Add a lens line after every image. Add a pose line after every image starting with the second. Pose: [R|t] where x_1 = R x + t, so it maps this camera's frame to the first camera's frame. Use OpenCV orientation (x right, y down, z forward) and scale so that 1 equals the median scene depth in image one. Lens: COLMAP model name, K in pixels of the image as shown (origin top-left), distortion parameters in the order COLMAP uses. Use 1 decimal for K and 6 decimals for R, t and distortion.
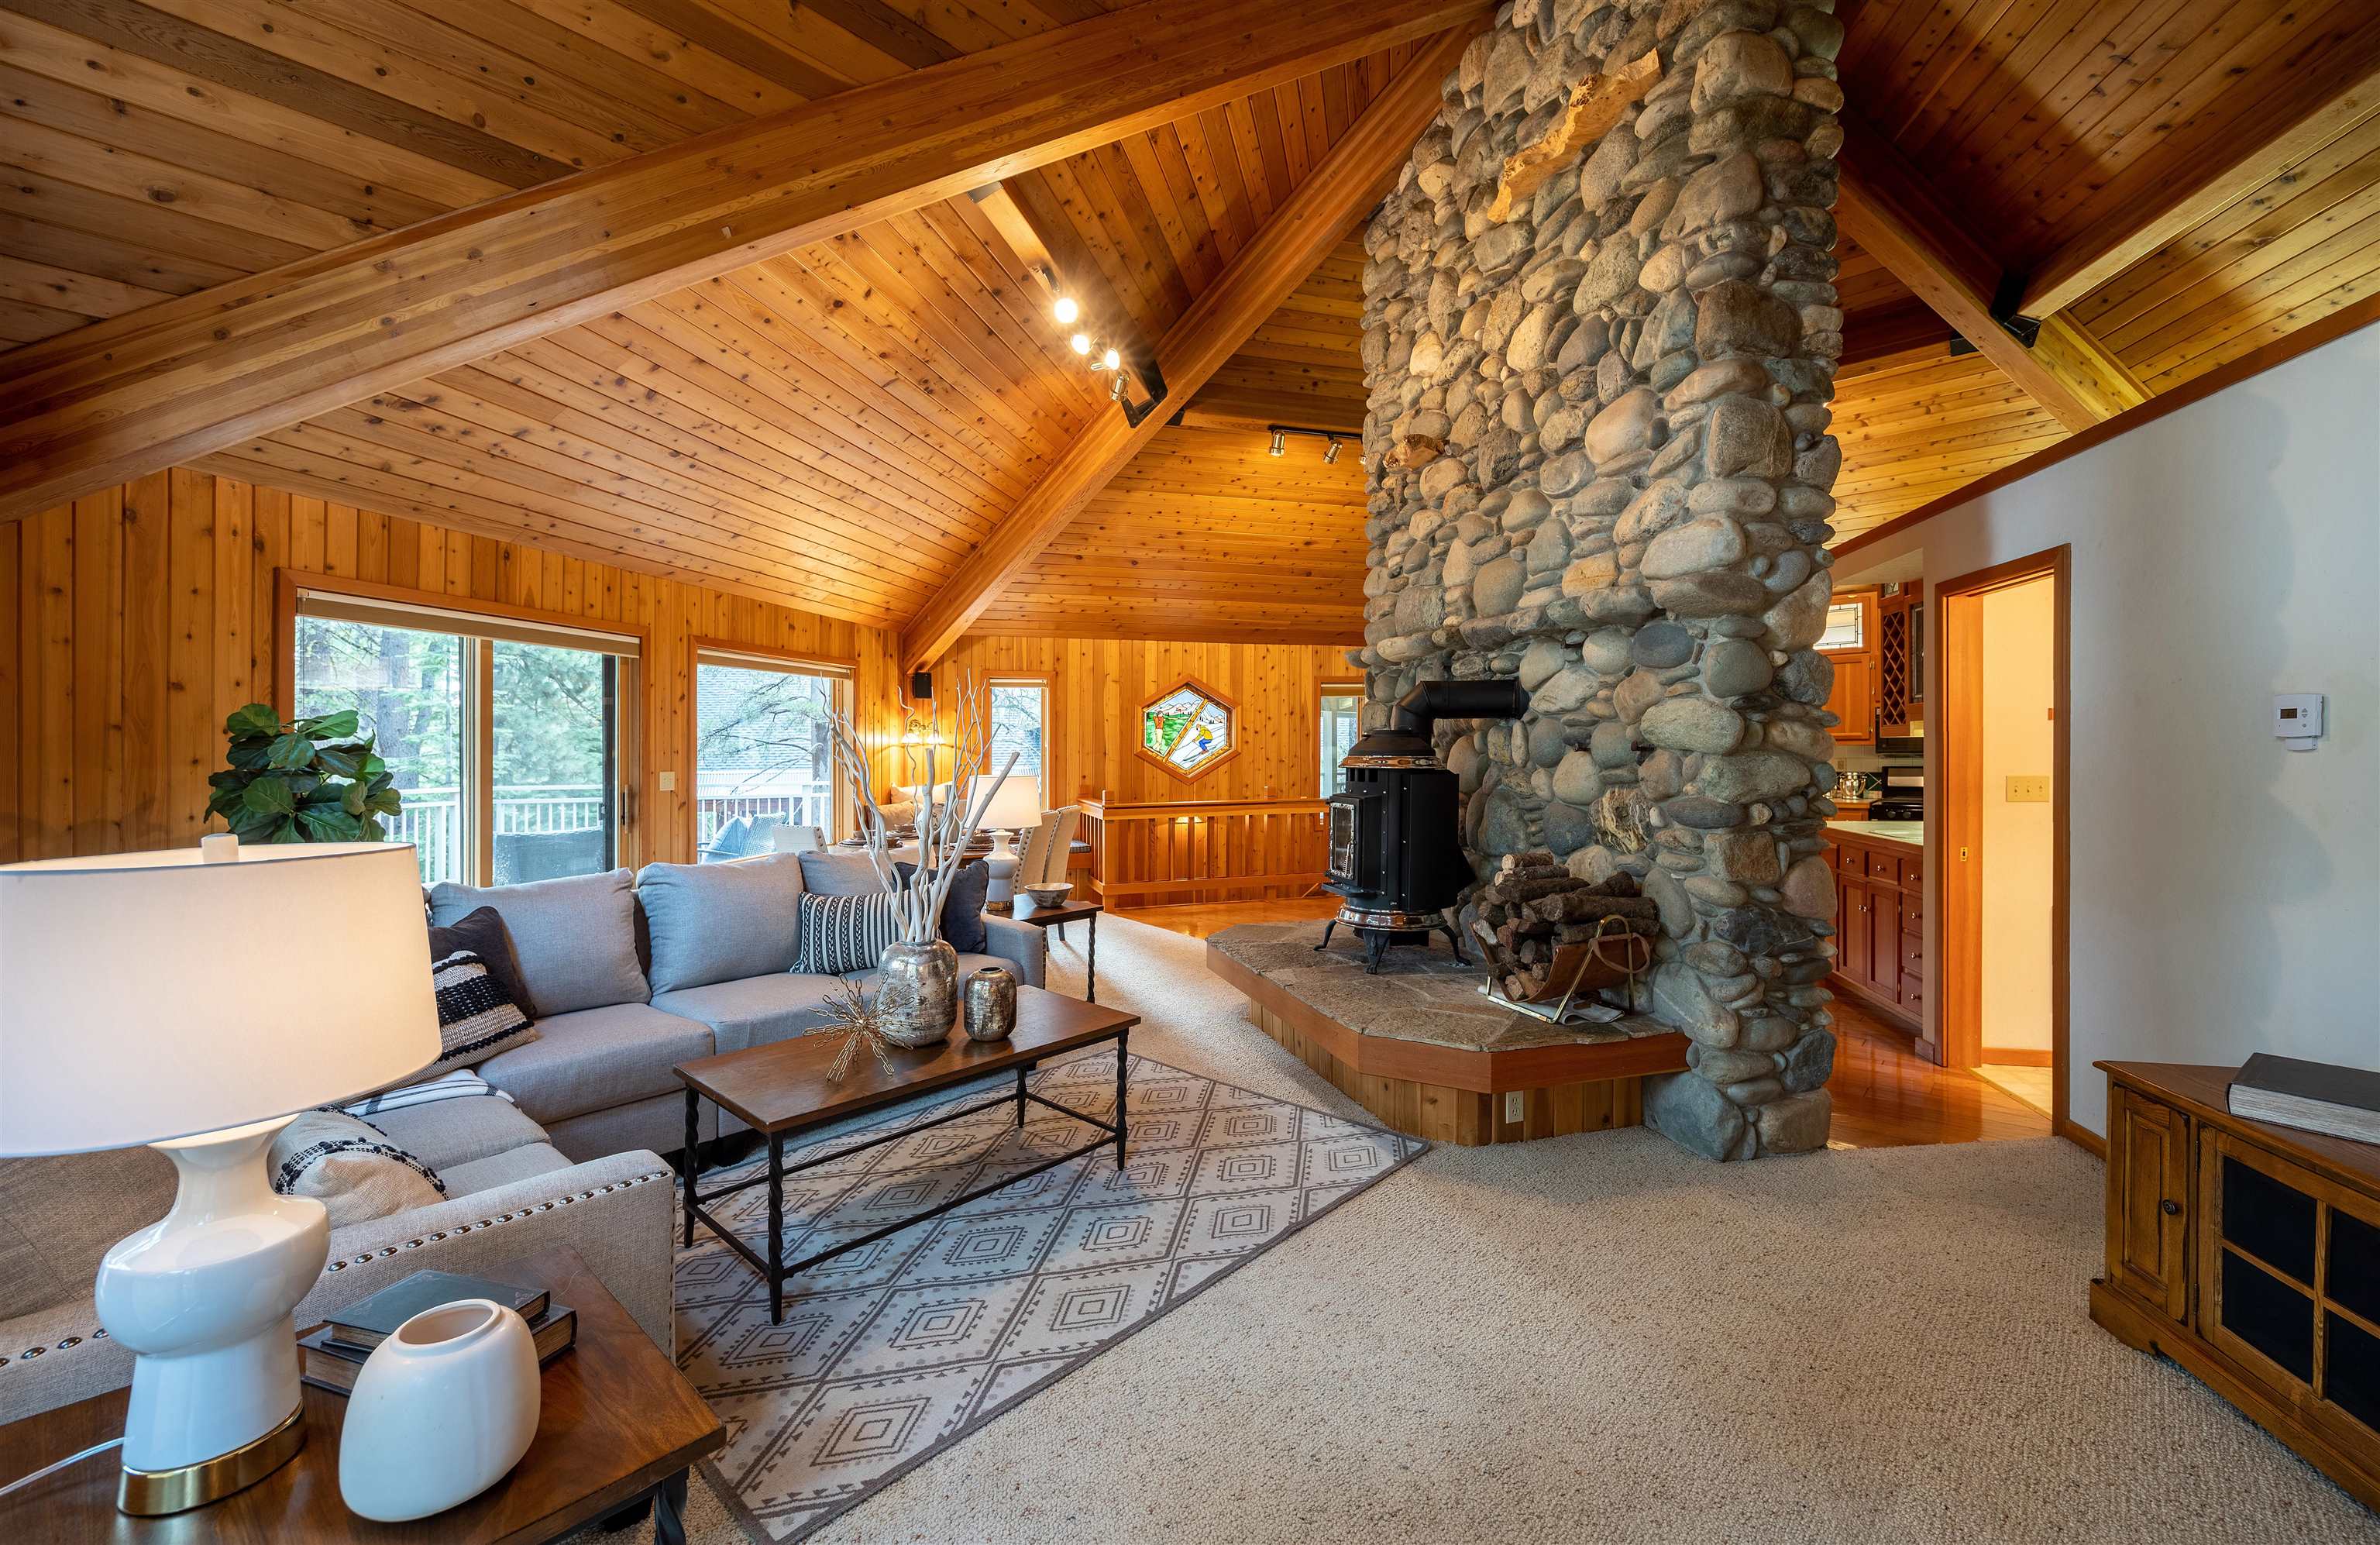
lens RADIAL K [[966.3, 0, 1216.4], [0, 966.3, 738.7], [0, 0, 1]] dist [0.001090, -0.004101]
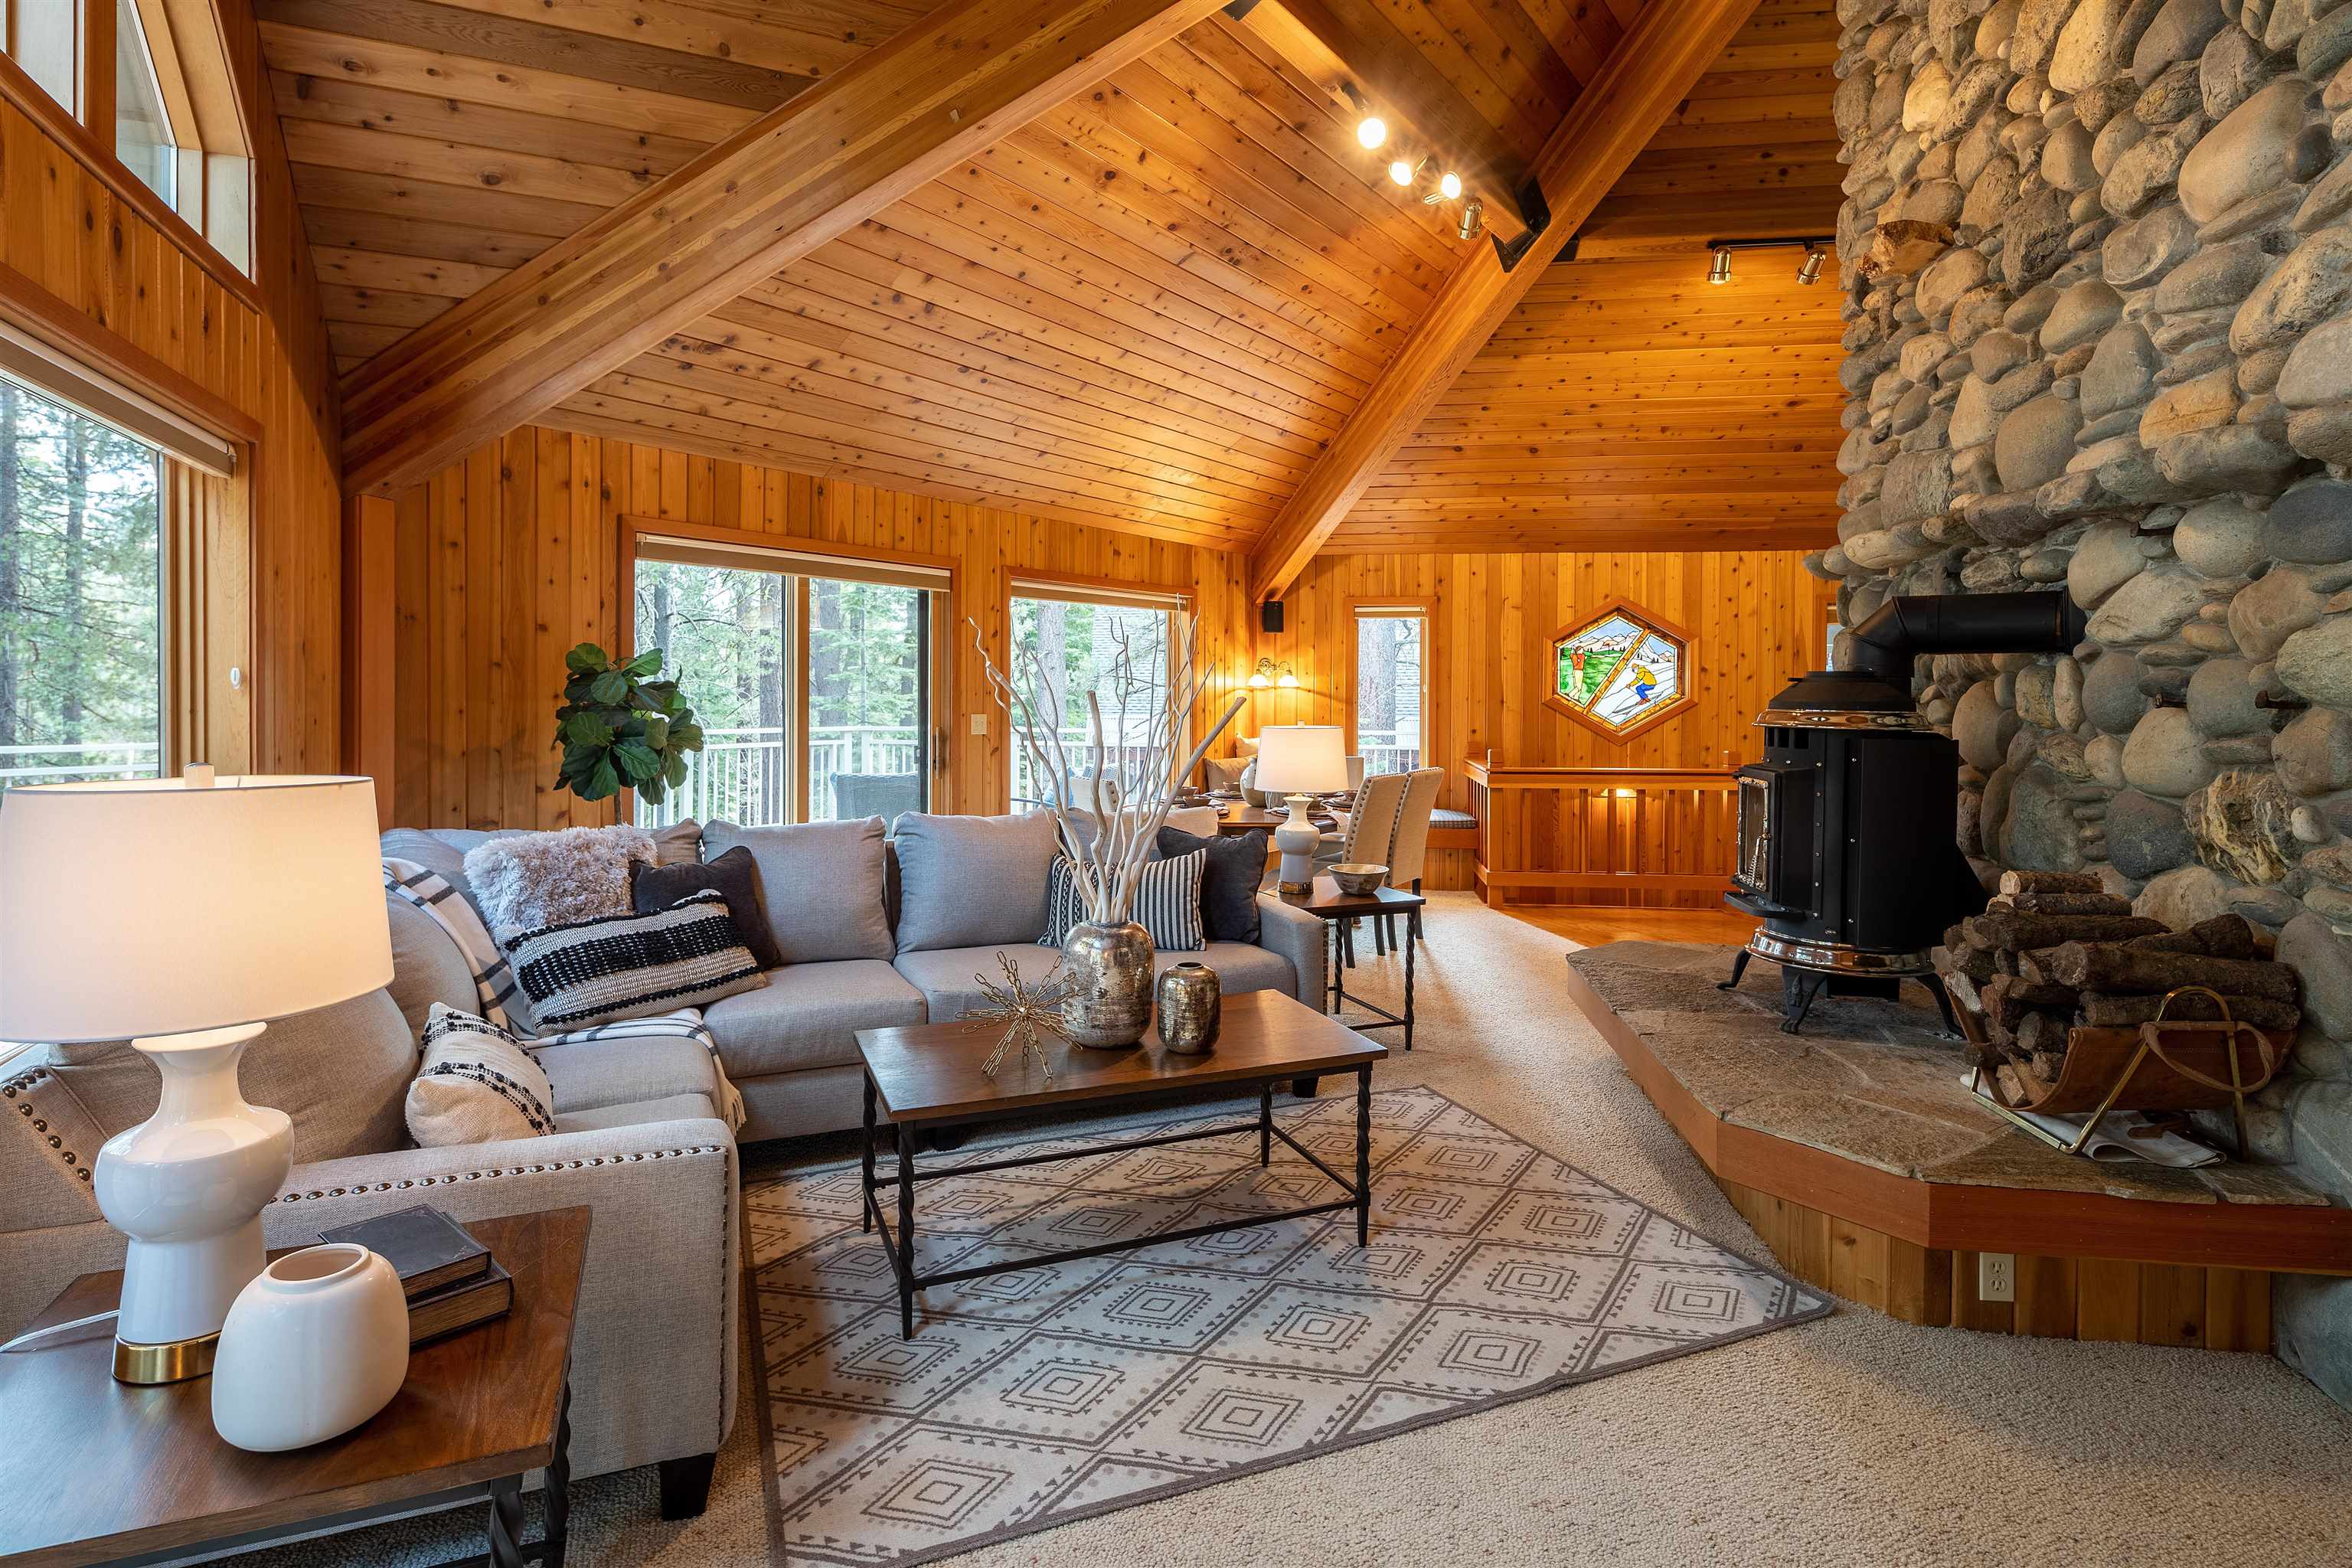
lens RADIAL K [[1191.7, 0, 1181.7], [0, 1191.7, 685.7], [0, 0, 1]] dist [0.003115, -0.006273]
pose [[0.904041, 0.008421, -0.427363, 0.132843], [-0.007092, 0.999964, 0.004703, 0.000233], [0.427387, -0.001221, 0.904068, 0.069021]]
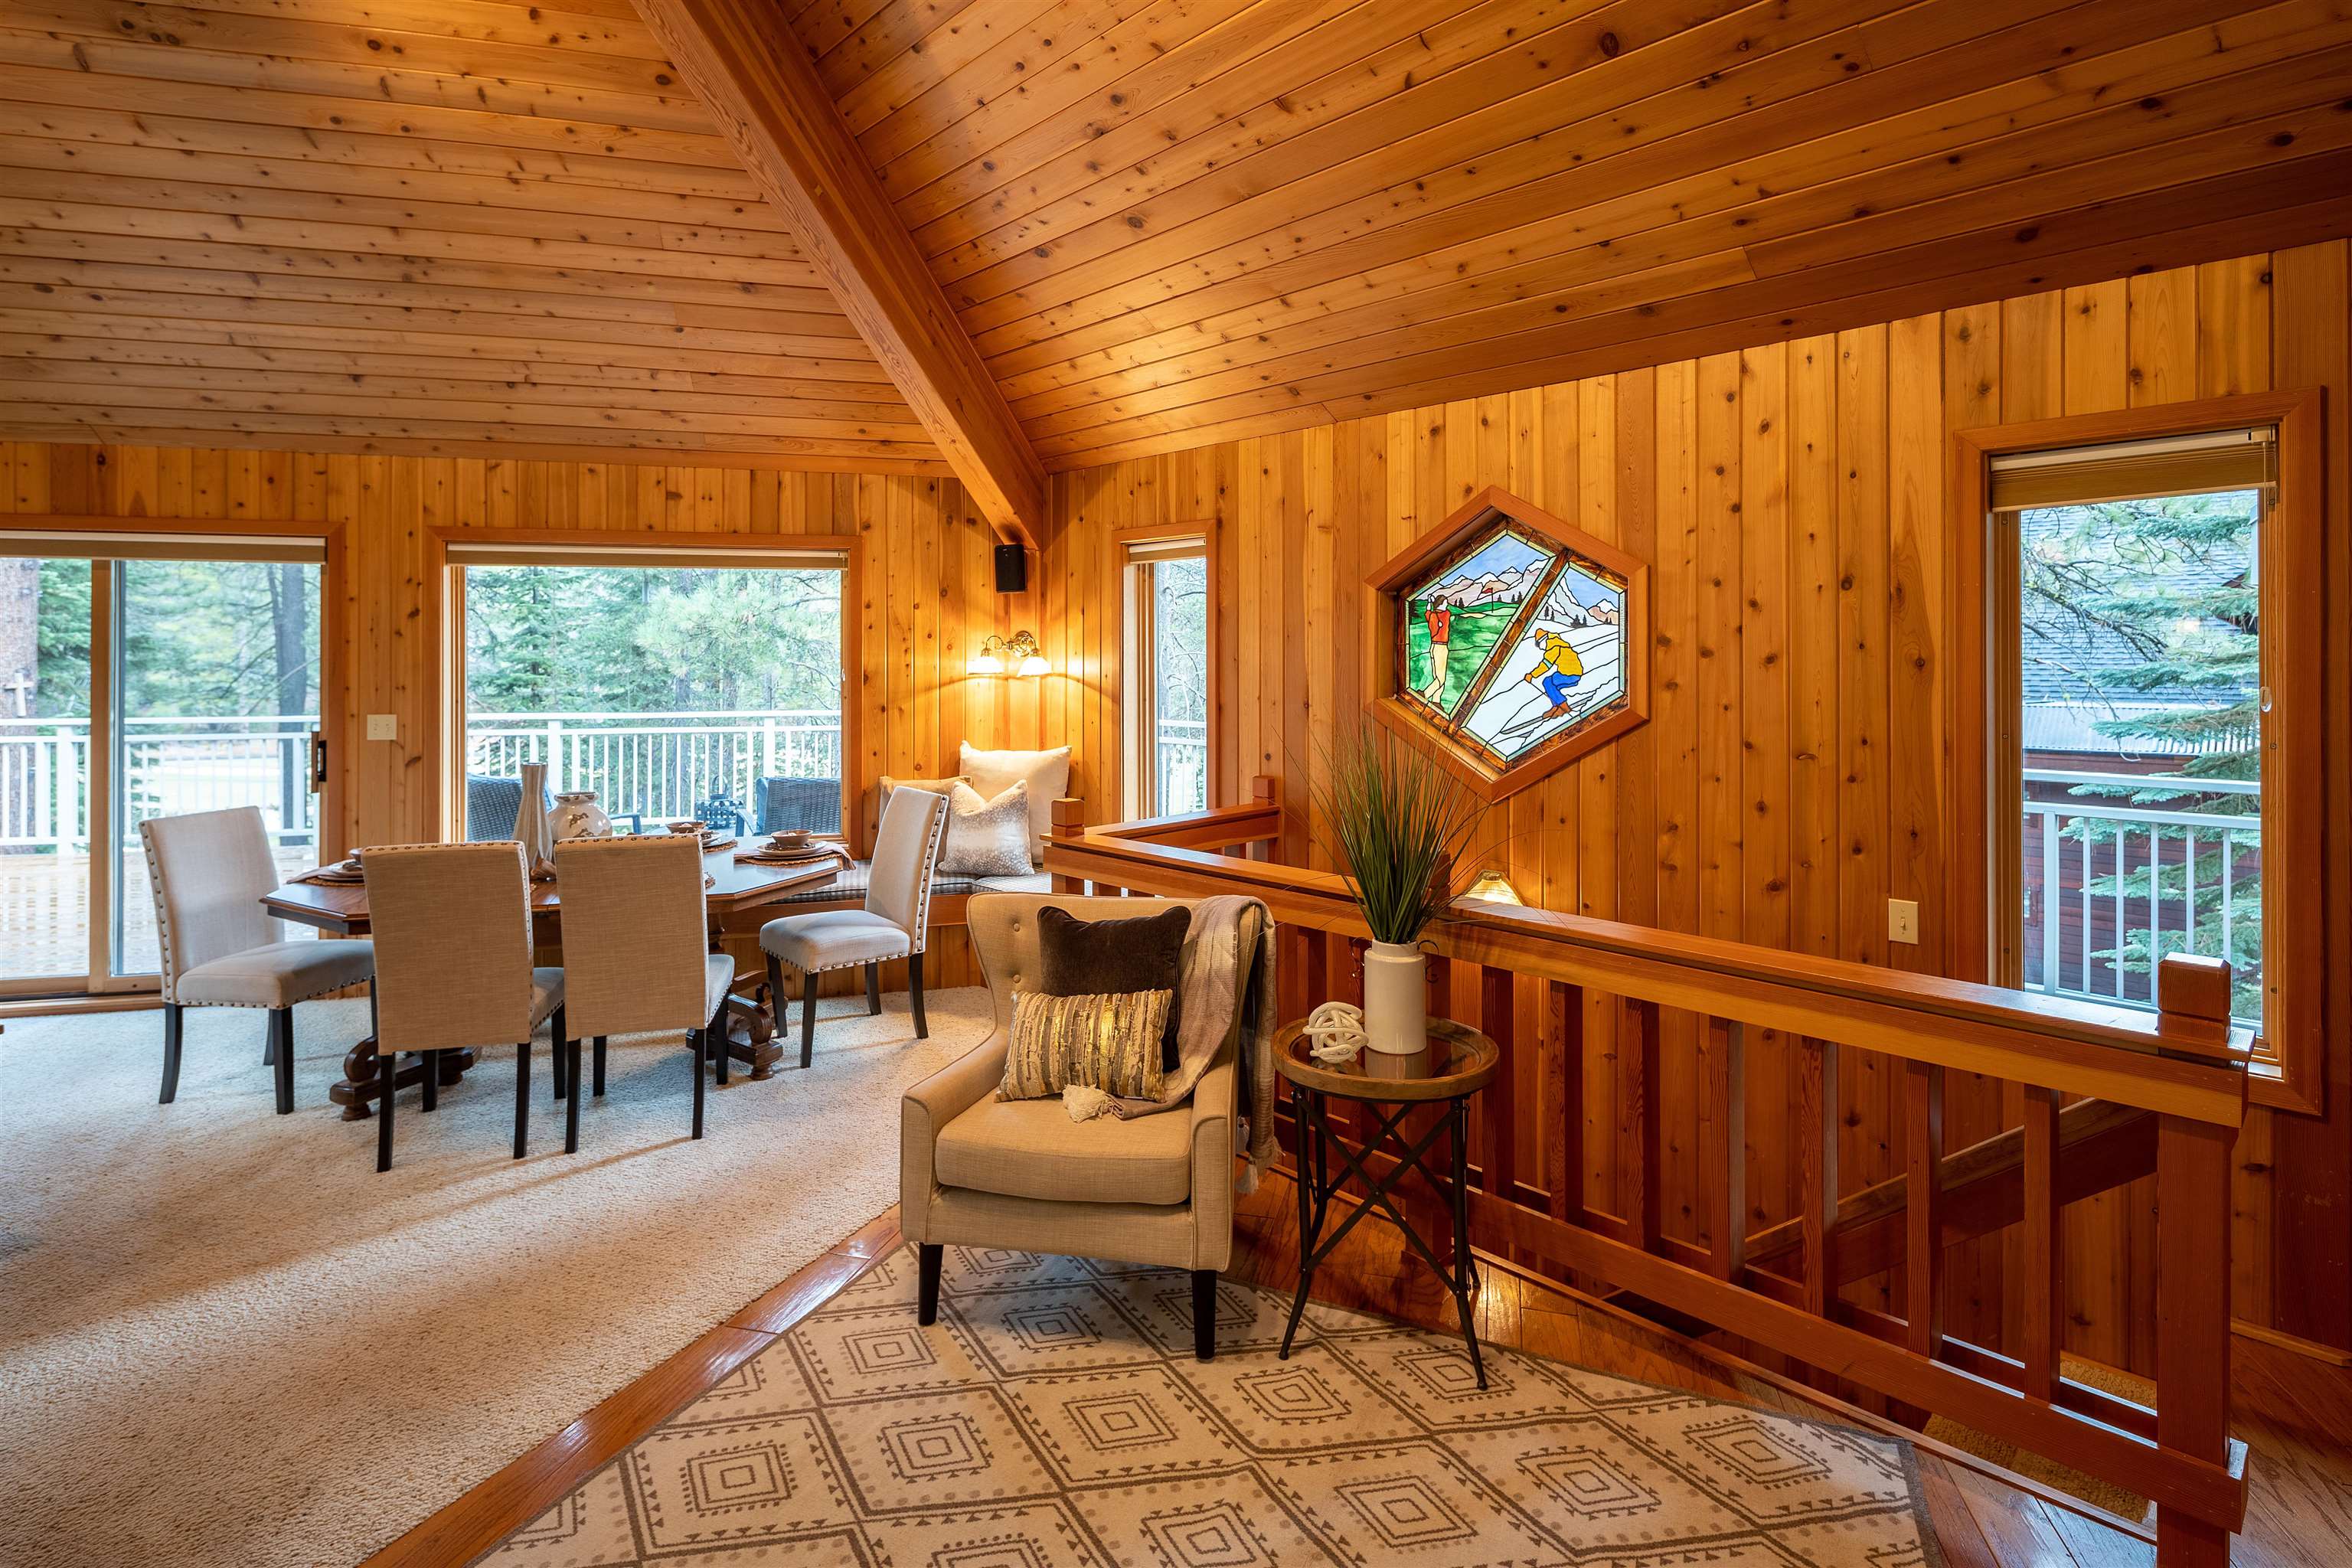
lens RADIAL K [[1168.0, 0, 1176.8], [0, 1168.0, 693.2], [0, 0, 1]] dist [-0.000516, -0.000498]
pose [[0.417052, 0.035440, -0.908192, 0.709429], [0.003691, 0.999165, 0.040685, -0.021876], [0.908875, -0.020320, 0.416573, 1.630169]]
